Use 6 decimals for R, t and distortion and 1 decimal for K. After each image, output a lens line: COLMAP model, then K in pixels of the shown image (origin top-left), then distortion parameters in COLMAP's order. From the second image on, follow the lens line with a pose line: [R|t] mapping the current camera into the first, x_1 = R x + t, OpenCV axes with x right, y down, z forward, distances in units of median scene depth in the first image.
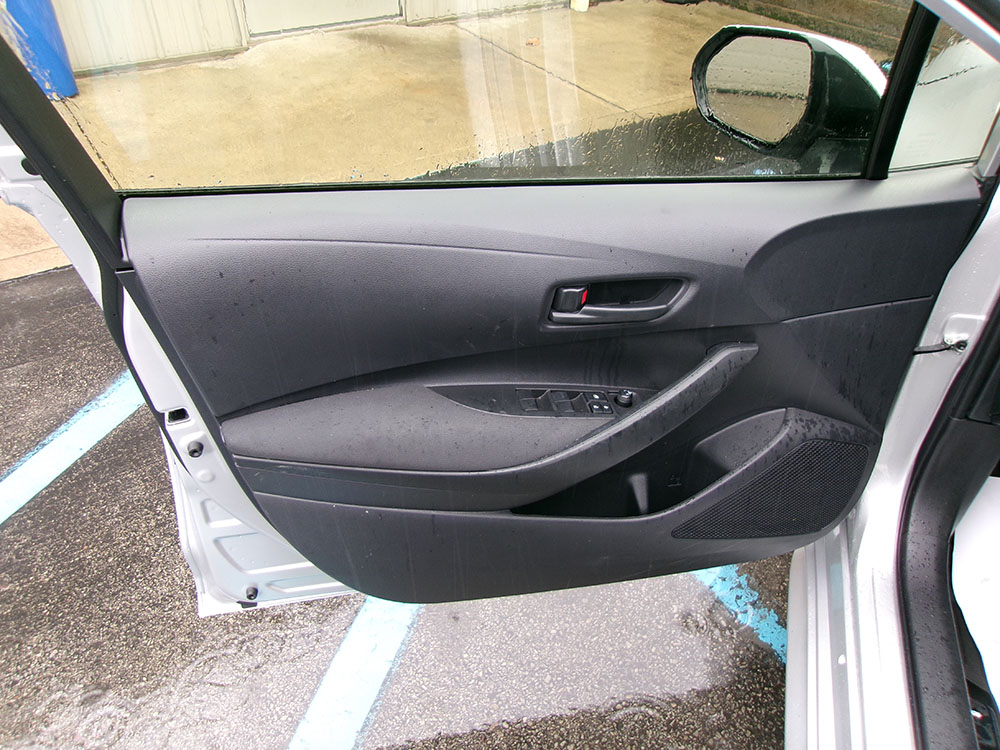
lens RADIAL K [[778.5, 0, 499.3], [0, 778.5, 370.0], [0, 0, 1]] dist [-0.000663, 0.027494]
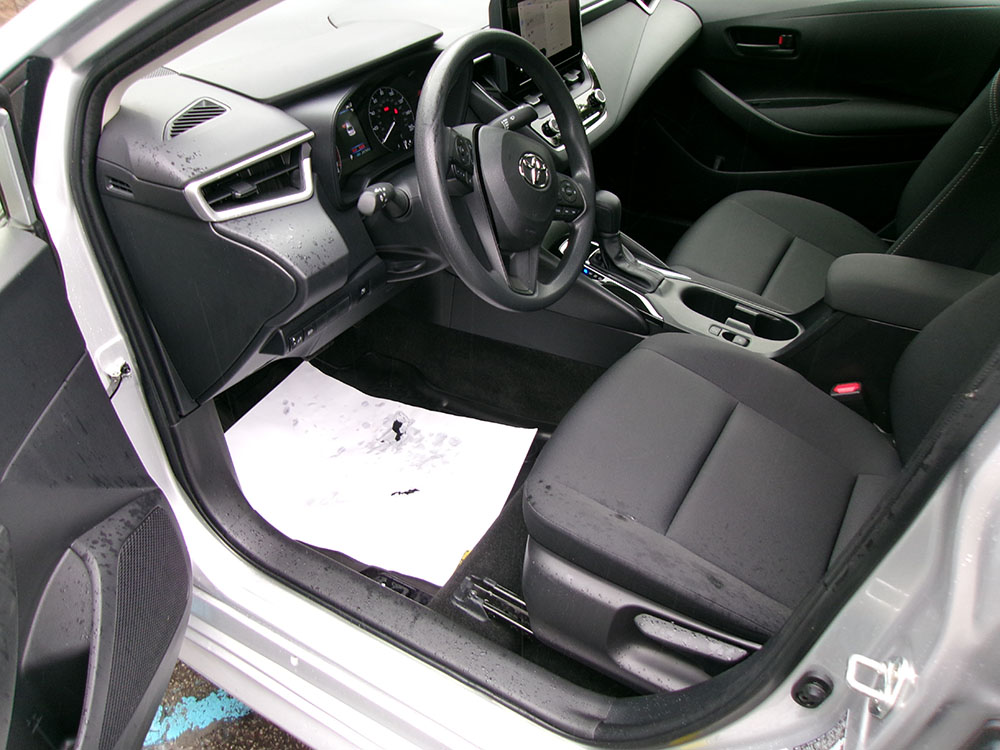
lens RADIAL K [[778.5, 0, 497.4], [0, 778.5, 373.9], [0, 0, 1]] dist [-0.000663, 0.027494]
pose [[0.237781, -0.600497, 0.763455, -0.048826], [0.602676, 0.707614, 0.368870, -0.114021], [-0.761736, 0.372405, 0.530162, 0.139536]]
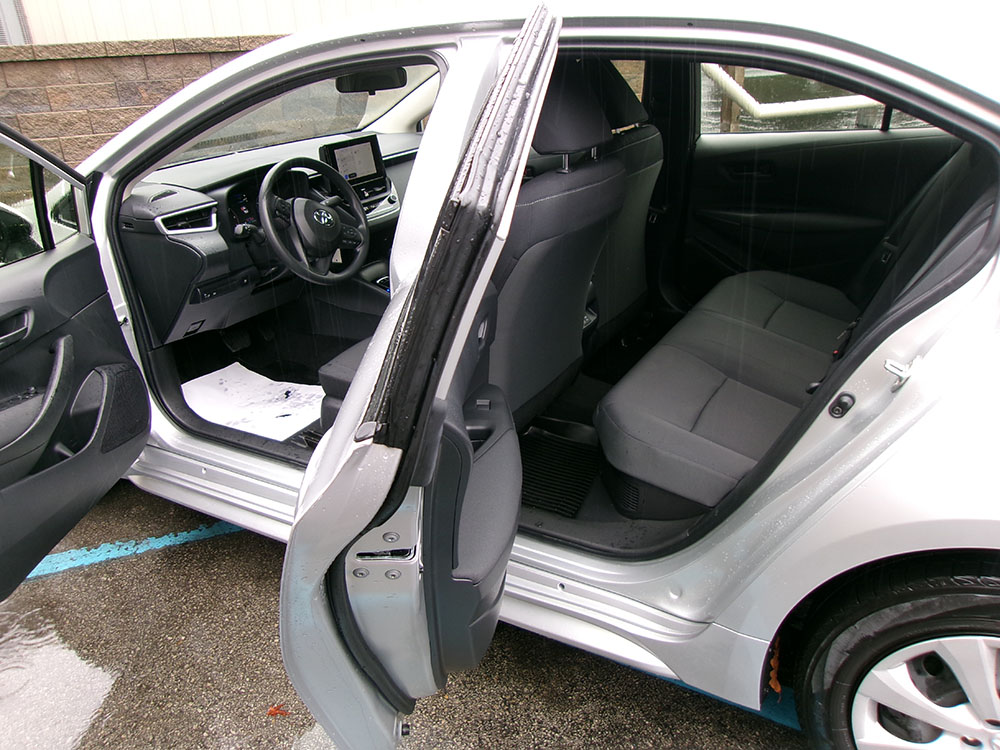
lens RADIAL K [[778.5, 0, 502.0], [0, 778.5, 383.6], [0, 0, 1]] dist [-0.000663, 0.027494]
pose [[0.231023, -0.430359, 0.872593, -1.059348], [0.634462, 0.746570, 0.200228, 0.322289], [-0.737622, 0.507370, 0.445522, -0.544162]]
